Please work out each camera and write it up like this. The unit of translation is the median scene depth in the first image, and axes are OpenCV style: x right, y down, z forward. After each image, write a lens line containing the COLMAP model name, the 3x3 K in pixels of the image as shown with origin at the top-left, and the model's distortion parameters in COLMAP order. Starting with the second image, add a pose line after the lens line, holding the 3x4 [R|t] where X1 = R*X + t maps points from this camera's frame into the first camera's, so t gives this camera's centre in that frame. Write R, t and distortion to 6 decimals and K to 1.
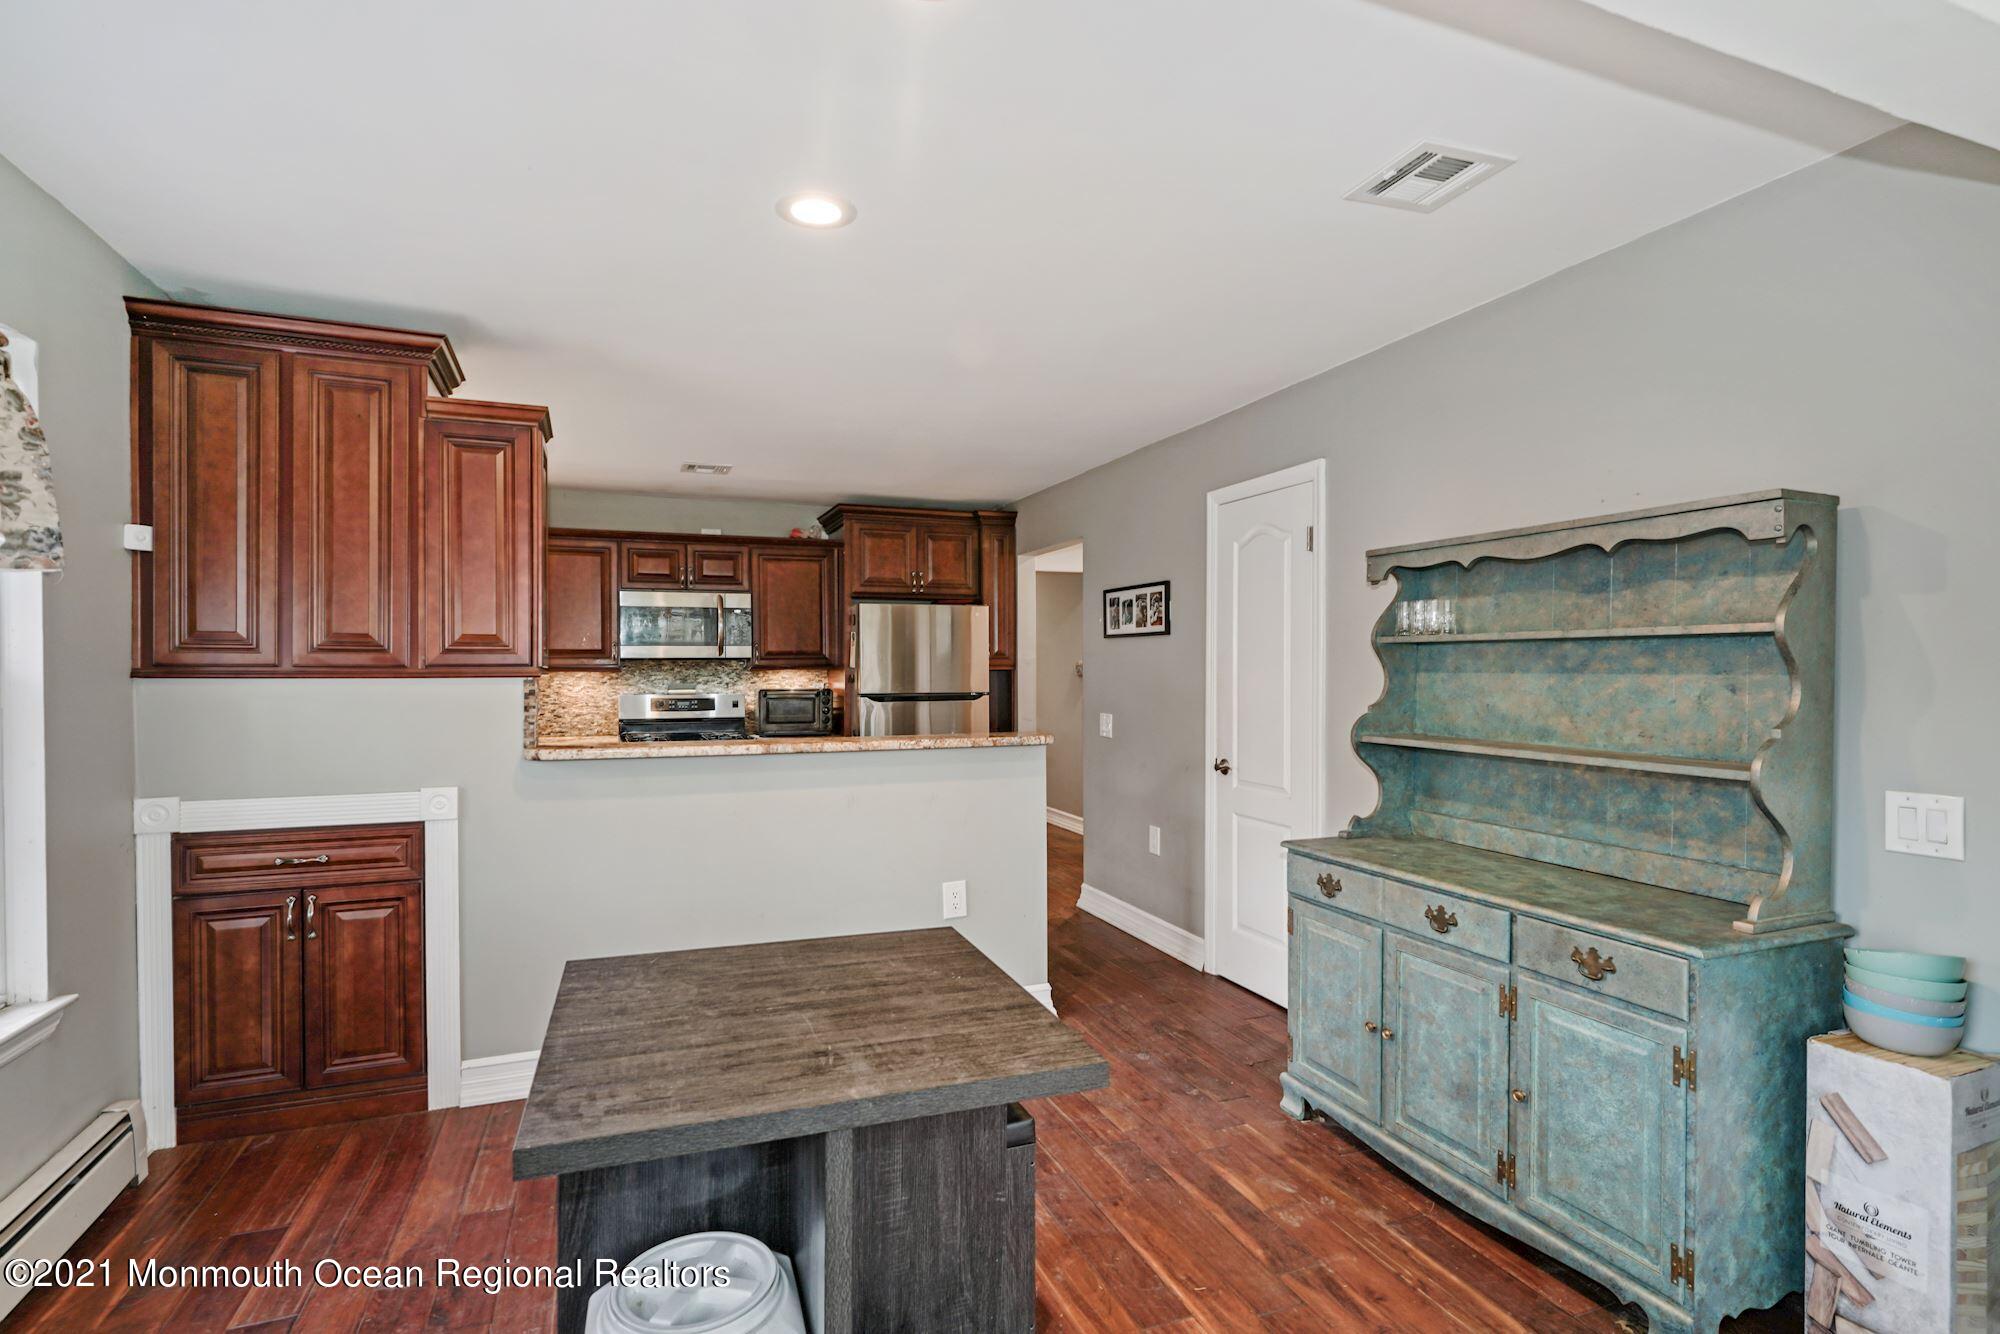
lens RADIAL K [[1002.0, 0, 1031.0], [0, 1002.0, 672.5], [0, 0, 1]] dist [0.004470, 0.002140]
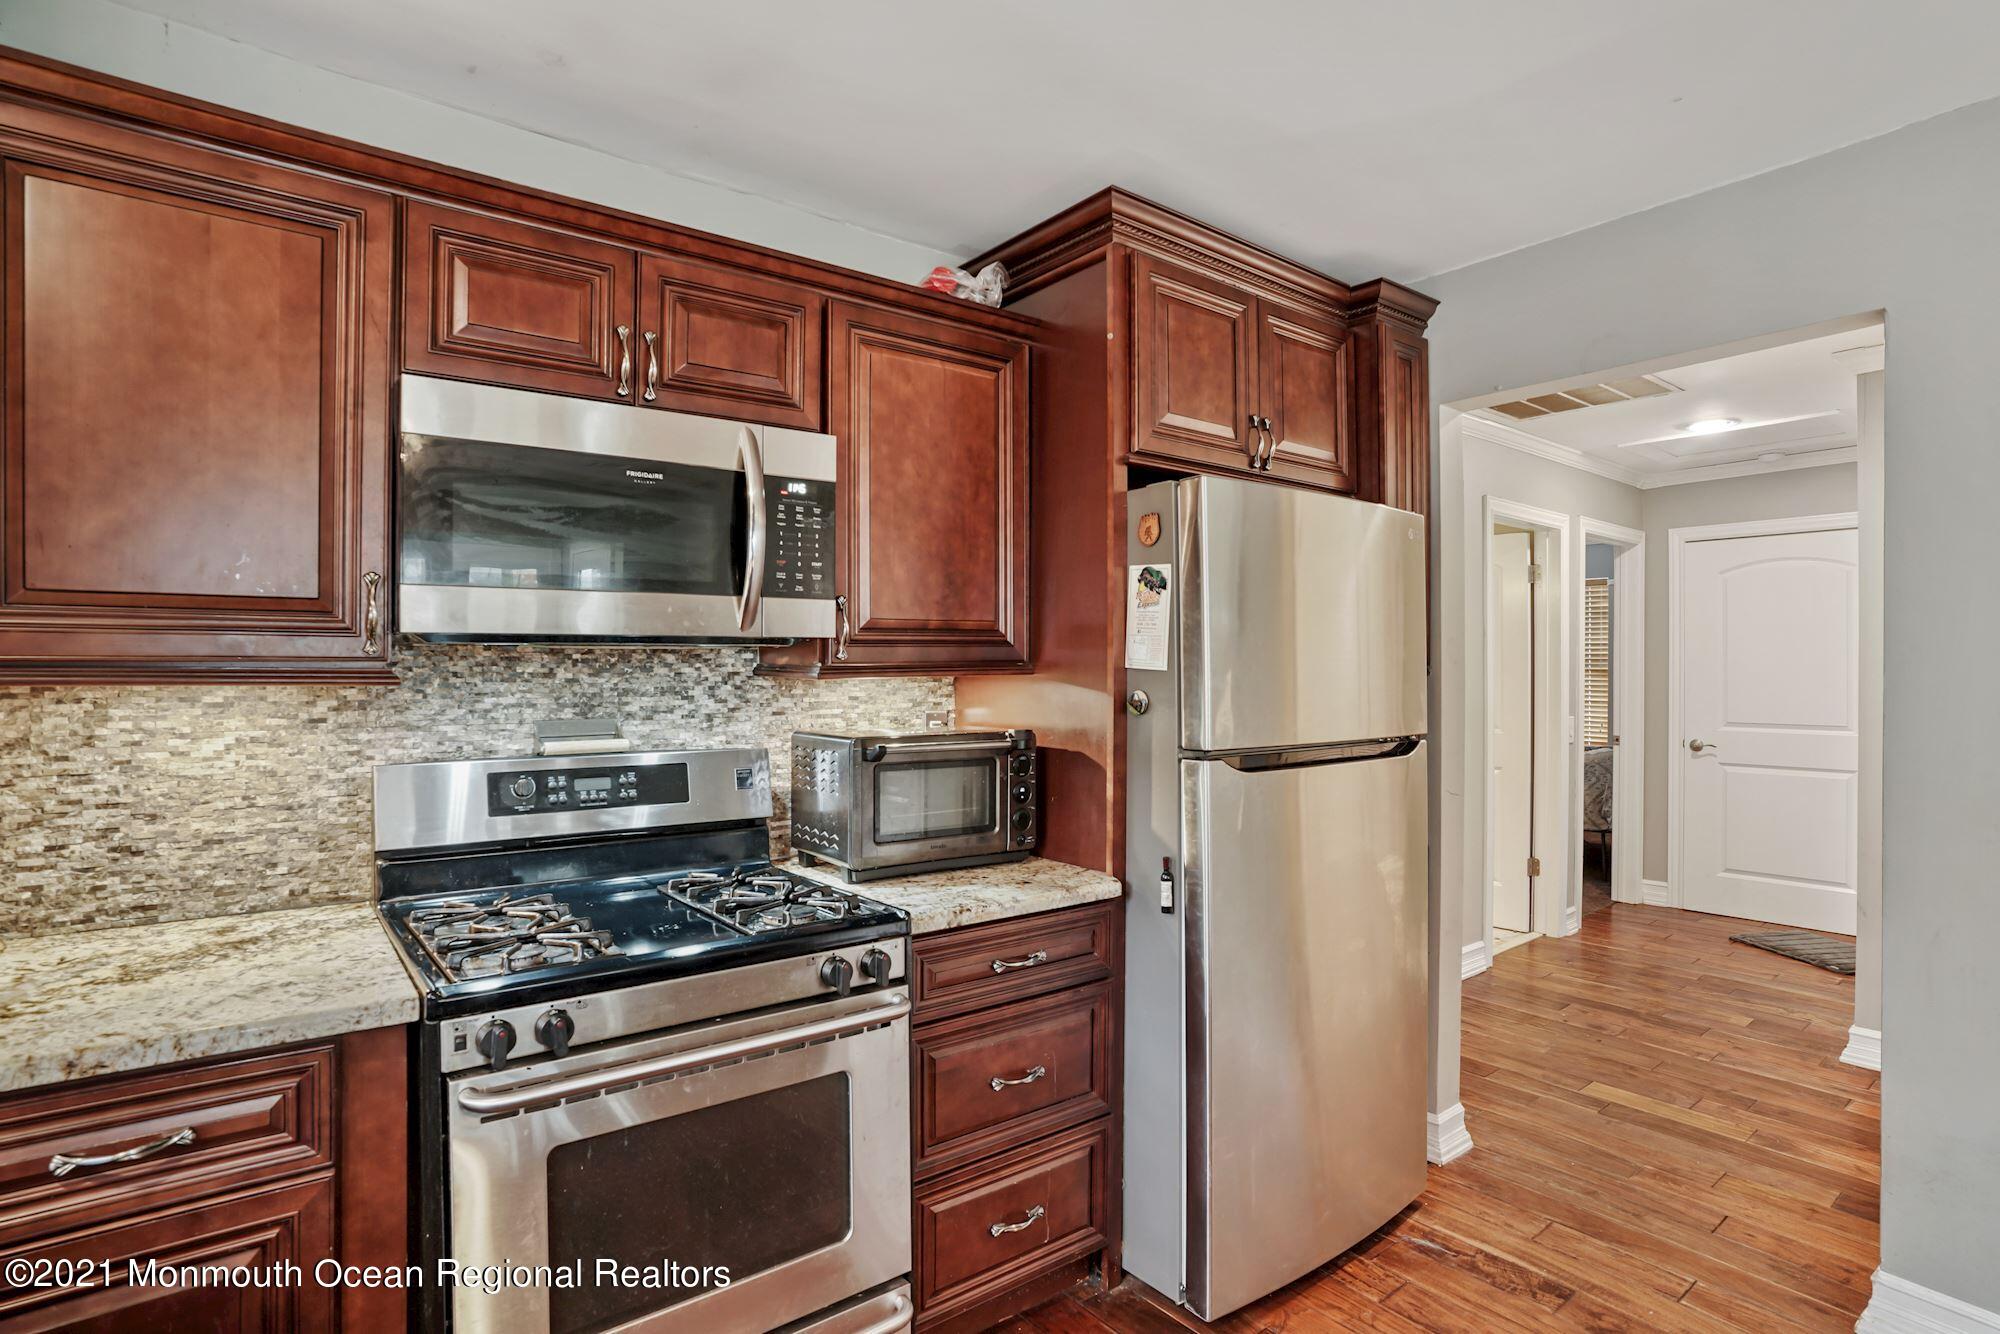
lens RADIAL K [[1016.8, 0, 1011.4], [0, 1016.8, 674.2], [0, 0, 1]] dist [-0.044612, 0.002305]
pose [[0.961374, 0.001090, 0.275243, -0.691764], [-0.001195, 0.999999, 0.000214, -0.007930], [-0.275243, -0.000535, 0.961375, 1.491071]]
